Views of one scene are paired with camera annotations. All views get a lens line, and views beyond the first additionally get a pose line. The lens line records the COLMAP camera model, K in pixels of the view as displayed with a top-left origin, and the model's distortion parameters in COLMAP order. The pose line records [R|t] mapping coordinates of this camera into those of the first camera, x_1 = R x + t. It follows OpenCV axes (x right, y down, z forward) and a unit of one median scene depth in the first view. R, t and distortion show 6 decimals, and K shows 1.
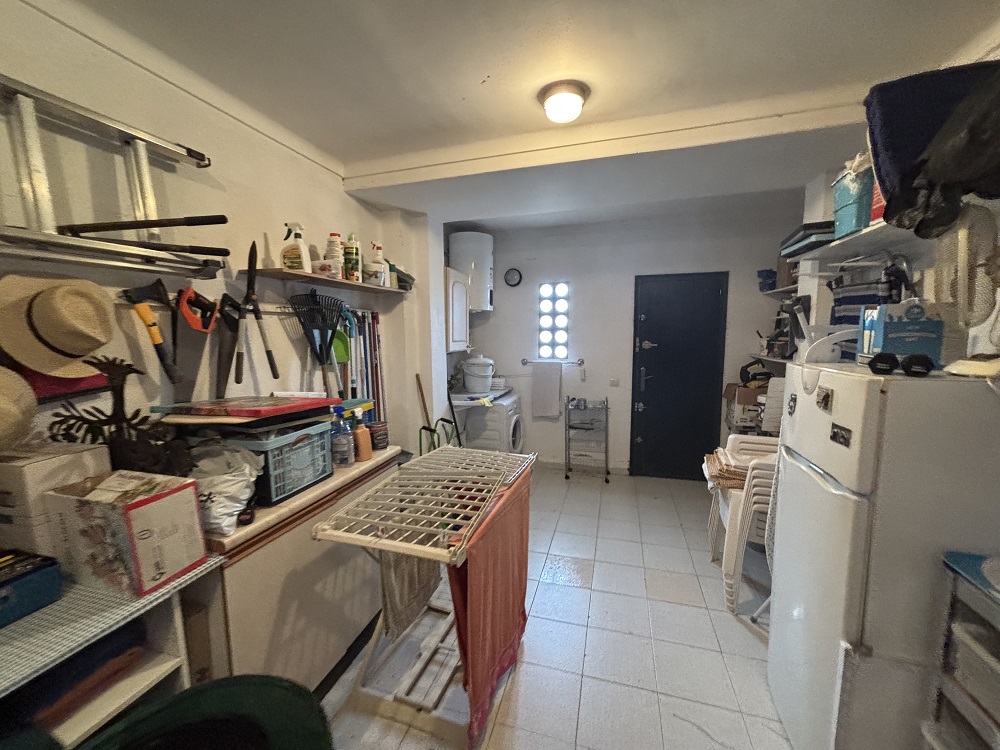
lens RADIAL K [[401.7, 0, 501.5], [0, 401.7, 379.0], [0, 0, 1]] dist [-0.001499, 0.000416]
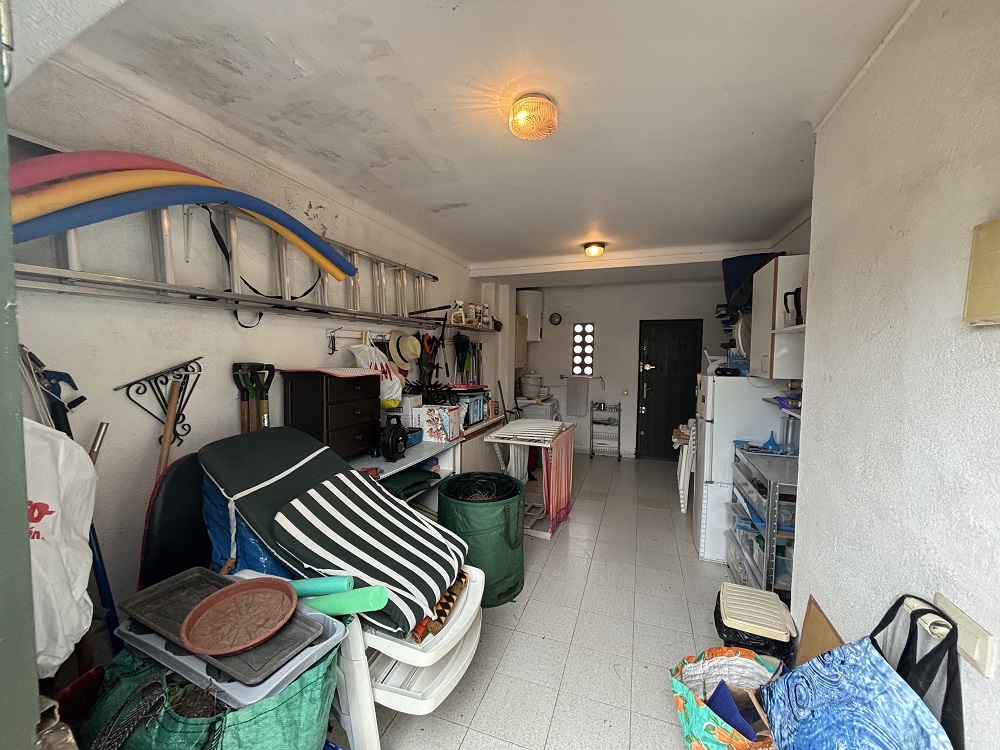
lens RADIAL K [[401.7, 0, 497.5], [0, 401.7, 378.5], [0, 0, 1]] dist [-0.001499, 0.000416]
pose [[0.997762, 0.024580, -0.062187, -0.093711], [-0.028223, 0.997894, -0.058399, 0.059610], [0.060620, 0.060023, 0.996355, -0.498319]]
